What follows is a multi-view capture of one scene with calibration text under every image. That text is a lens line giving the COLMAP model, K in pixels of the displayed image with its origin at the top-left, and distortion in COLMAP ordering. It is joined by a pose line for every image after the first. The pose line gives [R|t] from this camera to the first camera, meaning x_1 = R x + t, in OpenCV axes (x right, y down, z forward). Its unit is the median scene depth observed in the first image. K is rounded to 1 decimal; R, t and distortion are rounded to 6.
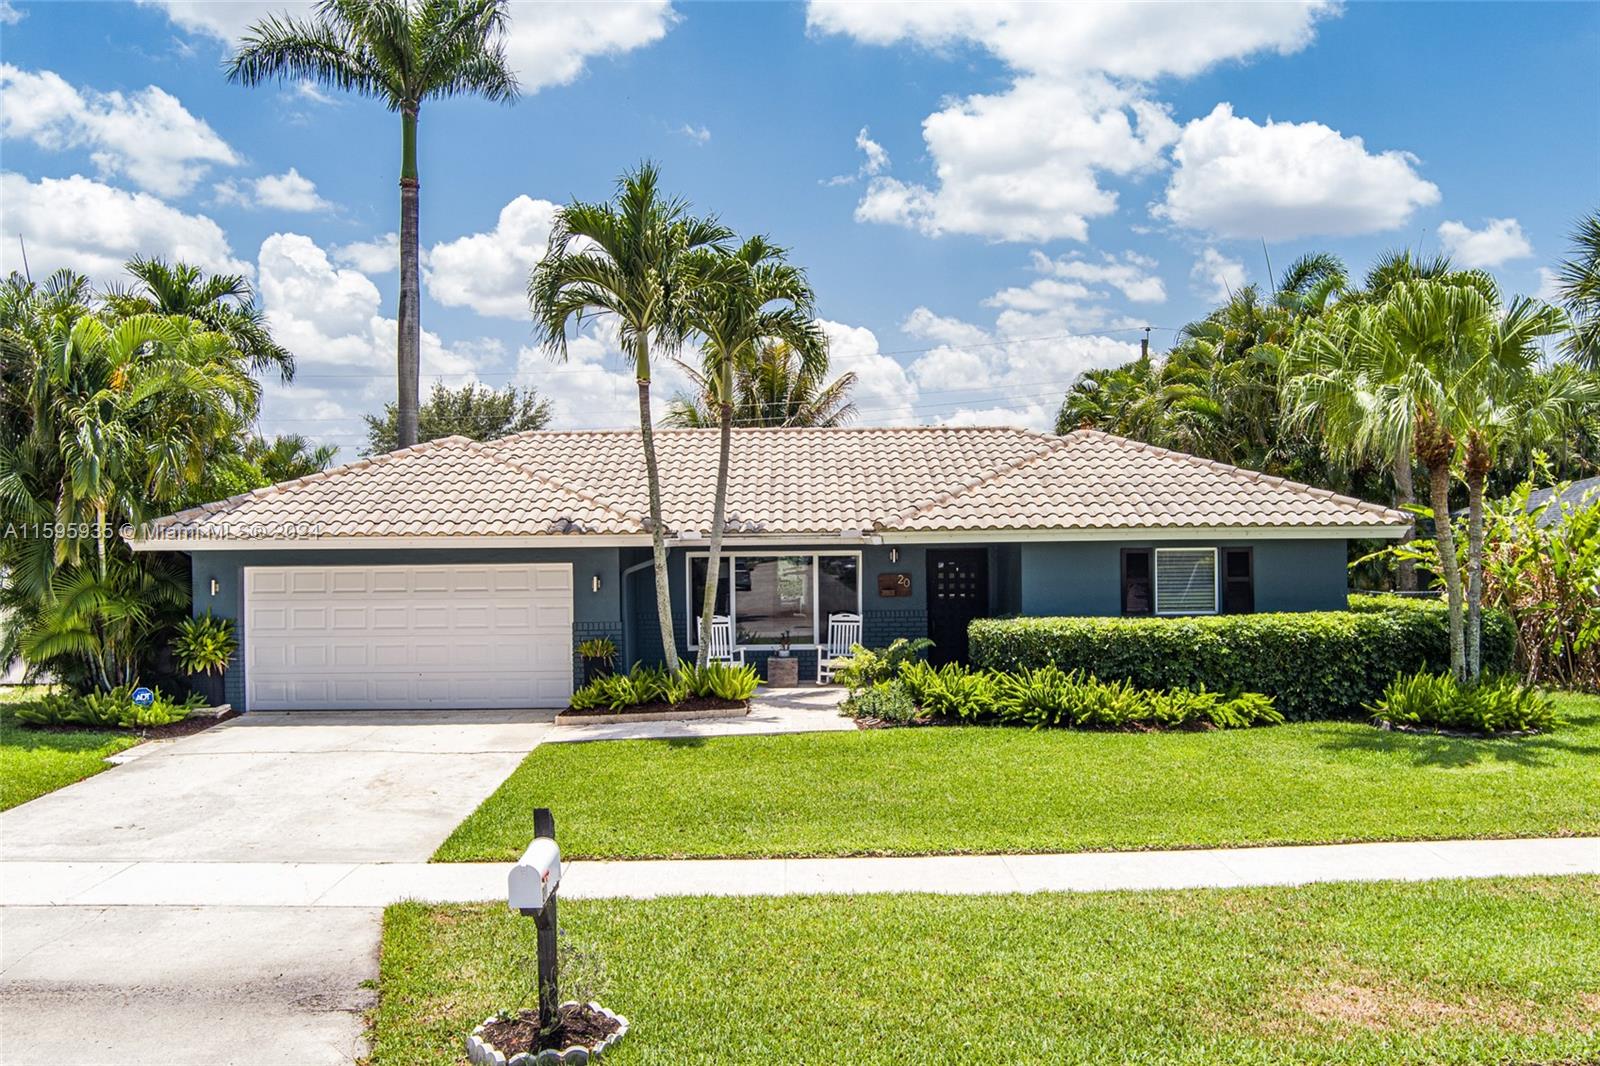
lens RADIAL K [[1291.4, 0, 800.0], [0, 1291.4, 533.0], [0, 0, 1]] dist [-0.070136, 0.004745]
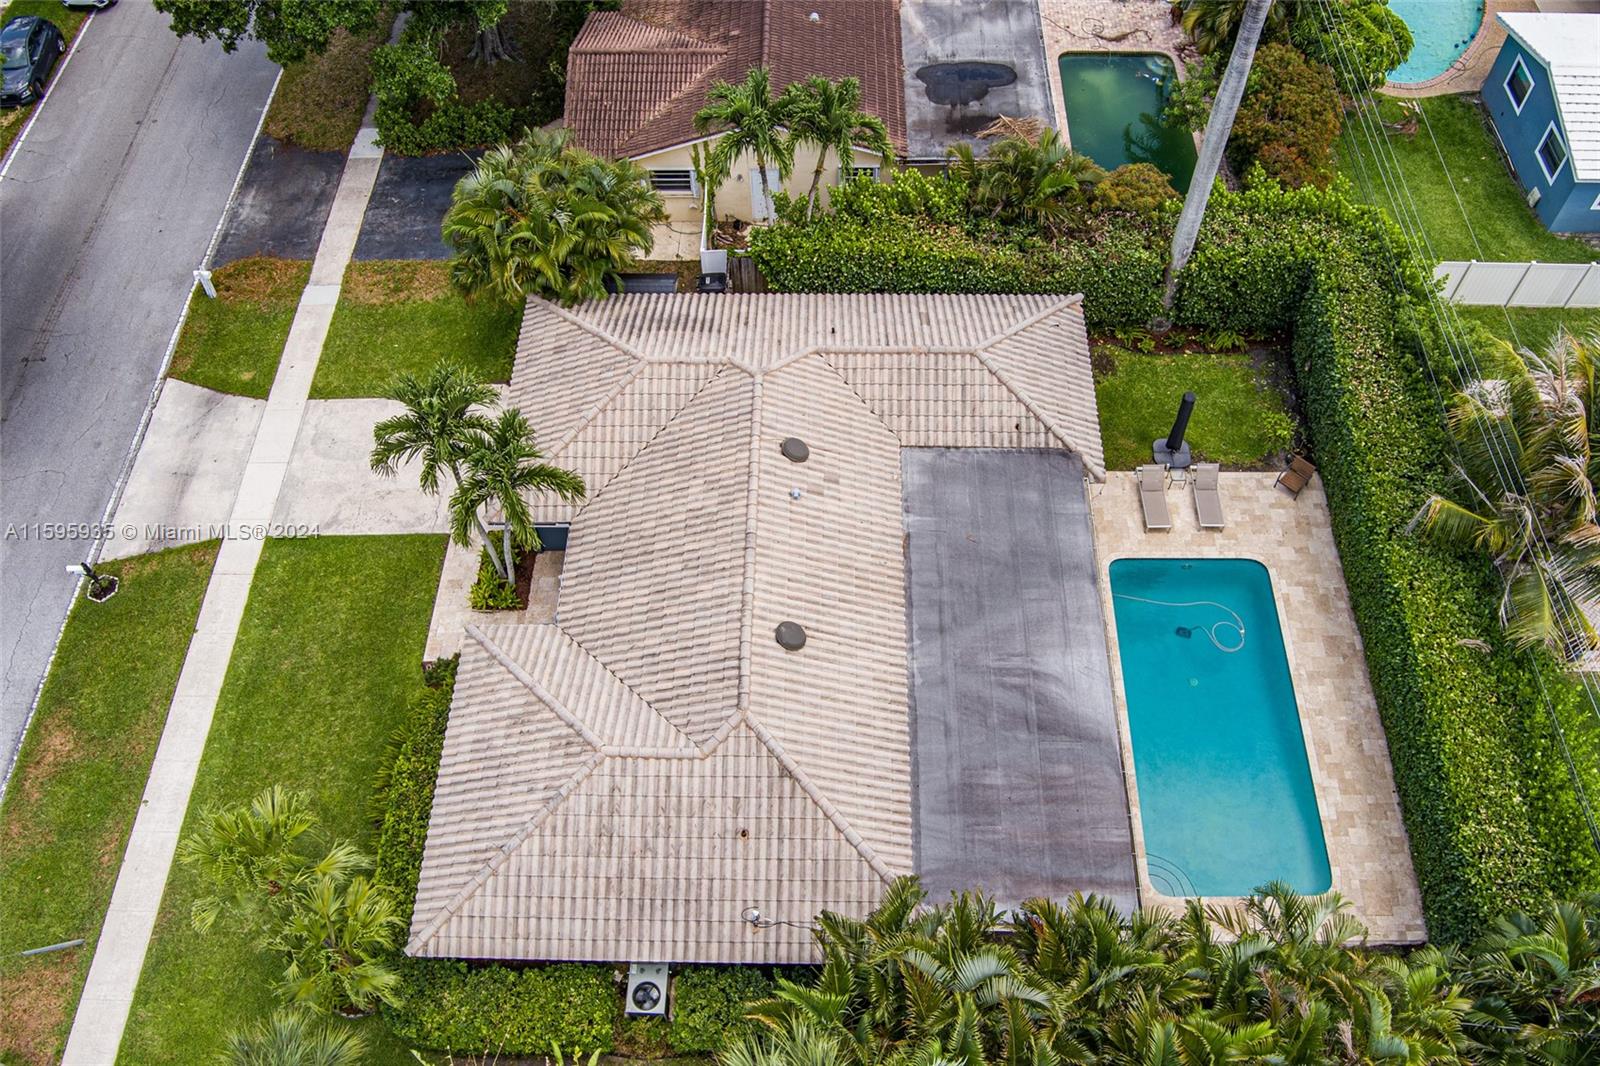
lens RADIAL K [[1294.6, 0, 799.5], [0, 1294.6, 527.9], [0, 0, 1]] dist [-0.084588, 0.040351]
pose [[-0.032424, 0.833404, -0.551712, 0.933016], [0.024159, 0.552495, 0.833166, -1.574676], [0.999182, 0.013686, -0.038048, 1.618275]]
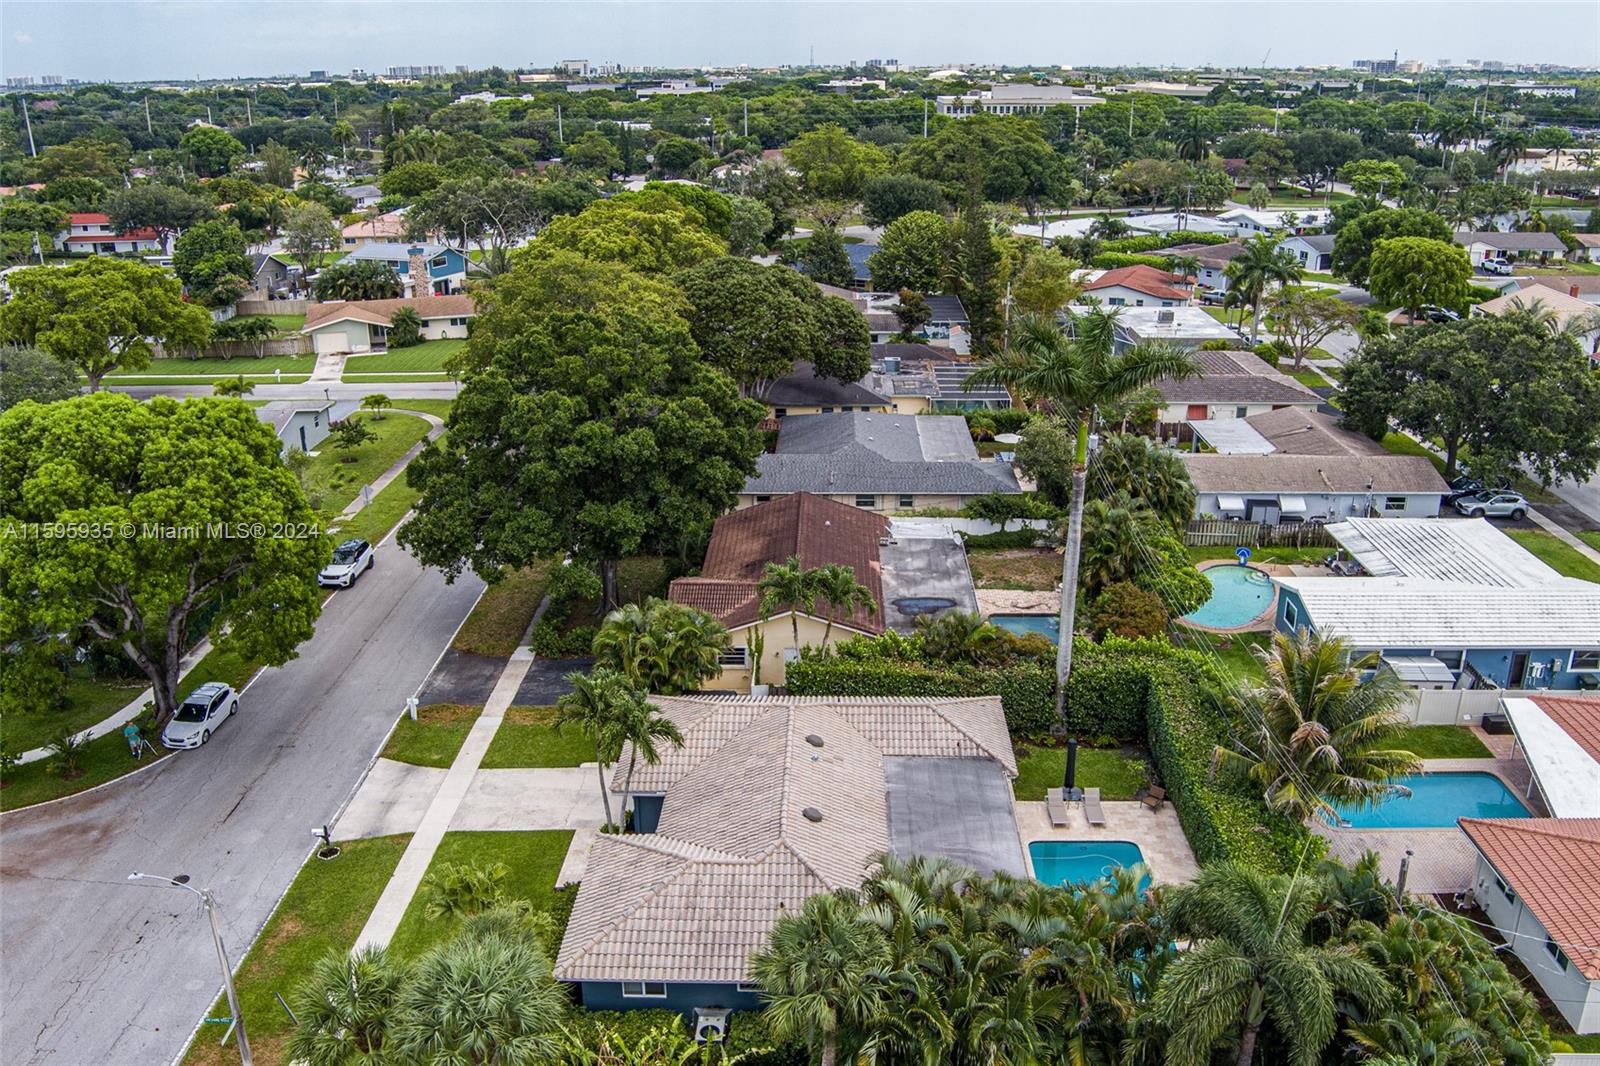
lens RADIAL K [[1294.6, 0, 799.5], [0, 1294.6, 527.9], [0, 0, 1]] dist [-0.084588, 0.040351]
pose [[-0.042806, 0.348144, -0.936463, 2.376033], [0.014929, 0.937441, 0.347825, -1.555333], [0.998972, 0.000908, -0.045326, 1.636503]]
